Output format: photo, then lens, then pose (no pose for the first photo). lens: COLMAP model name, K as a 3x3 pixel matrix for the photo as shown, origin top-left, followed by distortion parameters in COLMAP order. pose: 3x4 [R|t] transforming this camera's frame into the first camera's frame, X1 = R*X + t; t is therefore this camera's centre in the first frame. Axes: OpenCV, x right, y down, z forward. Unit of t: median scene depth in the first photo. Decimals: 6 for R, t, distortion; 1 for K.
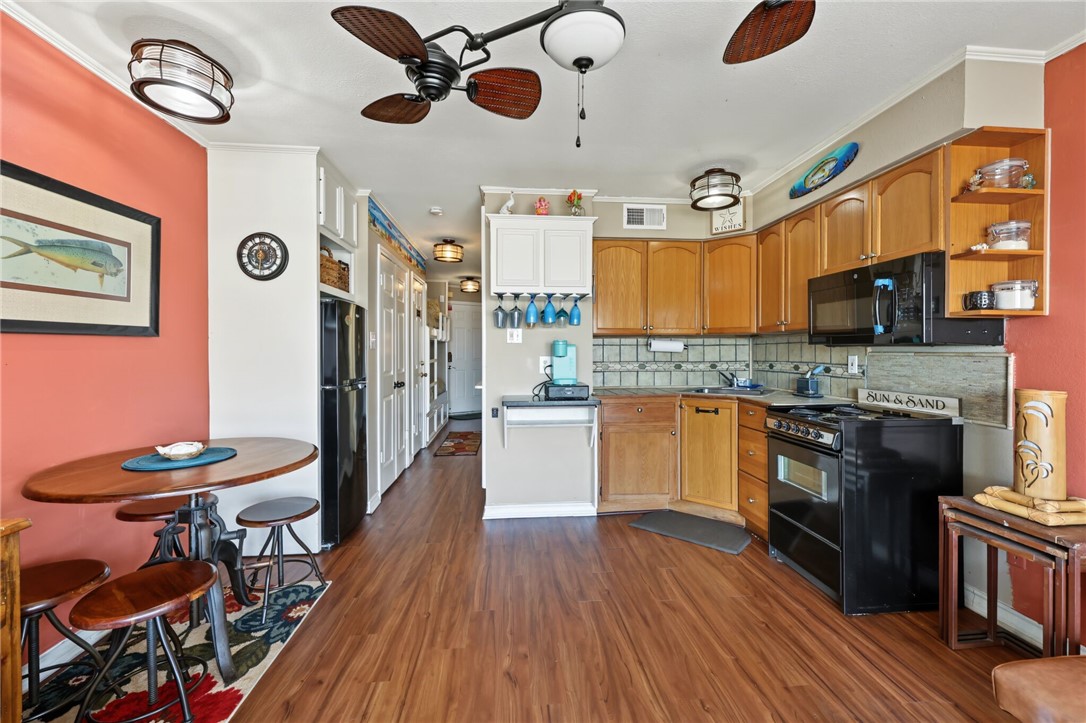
lens RADIAL K [[449.0, 0, 554.8], [0, 449.0, 356.2], [0, 0, 1]] dist [0.003073, -0.000428]
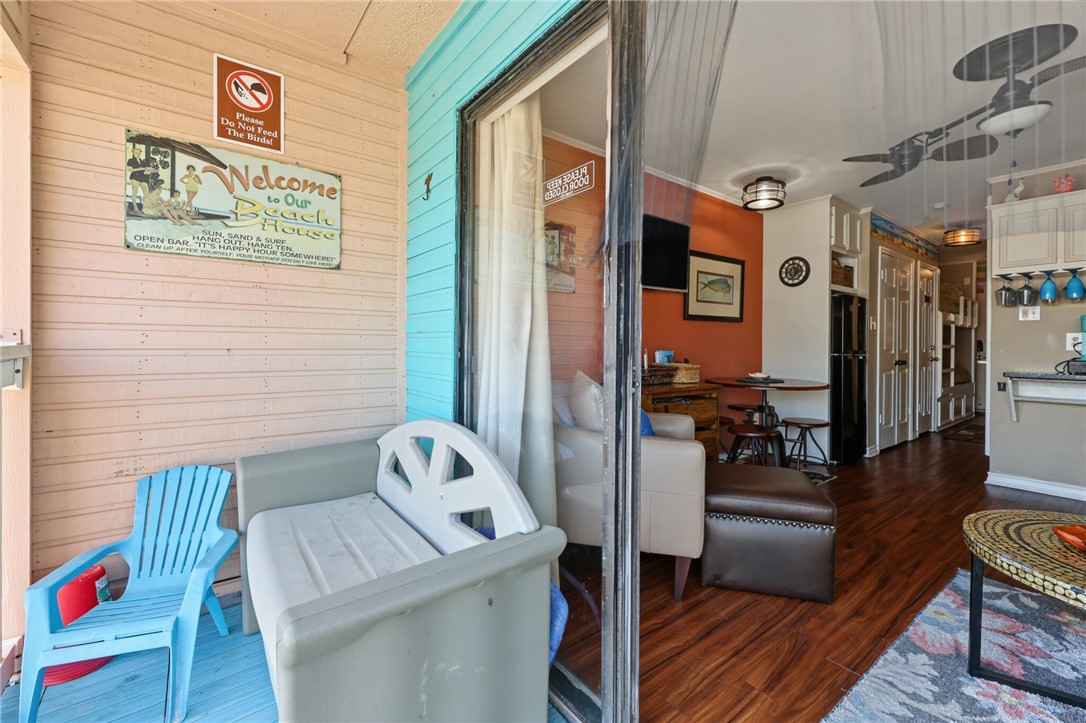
lens RADIAL K [[449.0, 0, 552.0], [0, 449.0, 343.0], [0, 0, 1]] dist [0.003073, -0.000428]
pose [[0.515588, 0.002472, -0.856833, 0.267986], [-0.019458, 0.999772, -0.008824, 0.060978], [0.856616, 0.021222, 0.515518, -0.535603]]
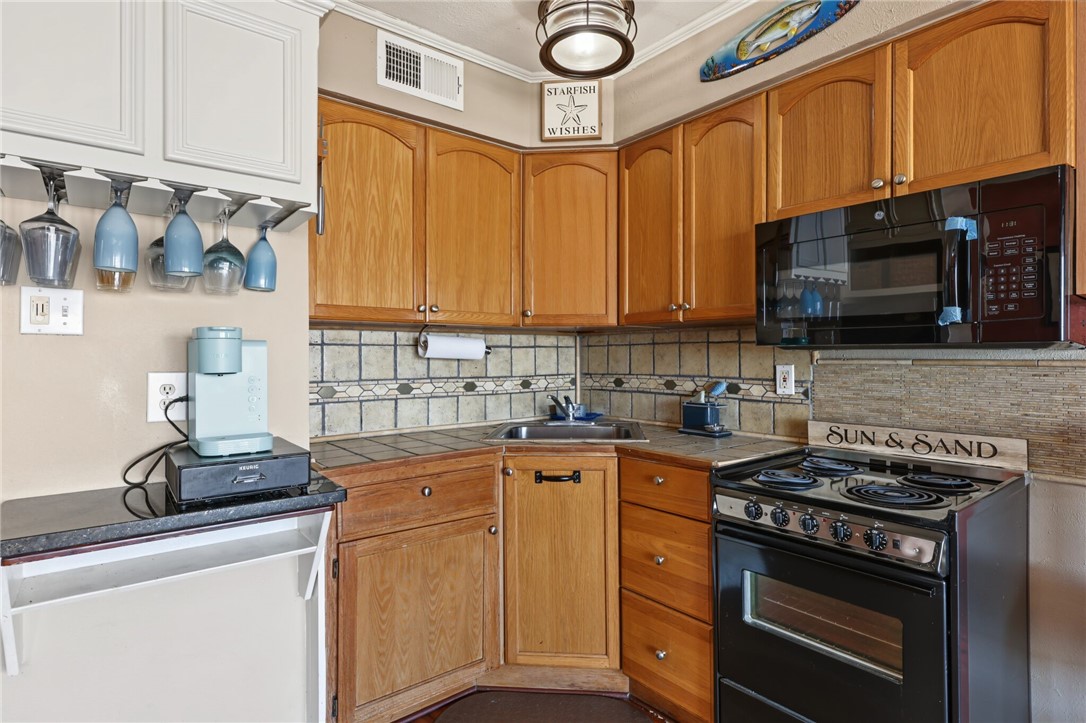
lens RADIAL K [[565.7, 0, 549.0], [0, 565.7, 356.8], [0, 0, 1]] dist [0.003422, 0.000267]
pose [[0.841012, -0.001249, 0.541016, -0.011781], [0.007354, 0.999931, -0.009124, -0.007531], [-0.540967, 0.011652, 0.840963, 0.544895]]
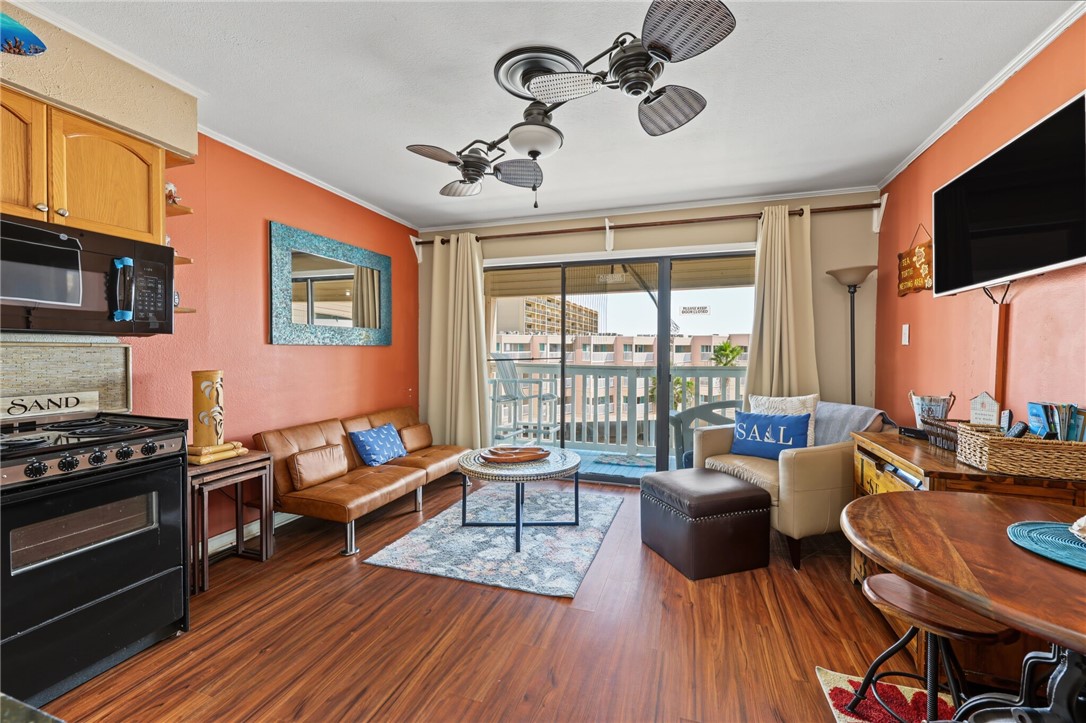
lens RADIAL K [[449.0, 0, 549.3], [0, 449.0, 354.5], [0, 0, 1]] dist [0.003073, -0.000428]
pose [[-0.909331, -0.012332, 0.415891, -0.290702], [-0.003157, 0.999736, 0.022741, -0.006302], [-0.416062, 0.019366, -0.909130, 1.119123]]
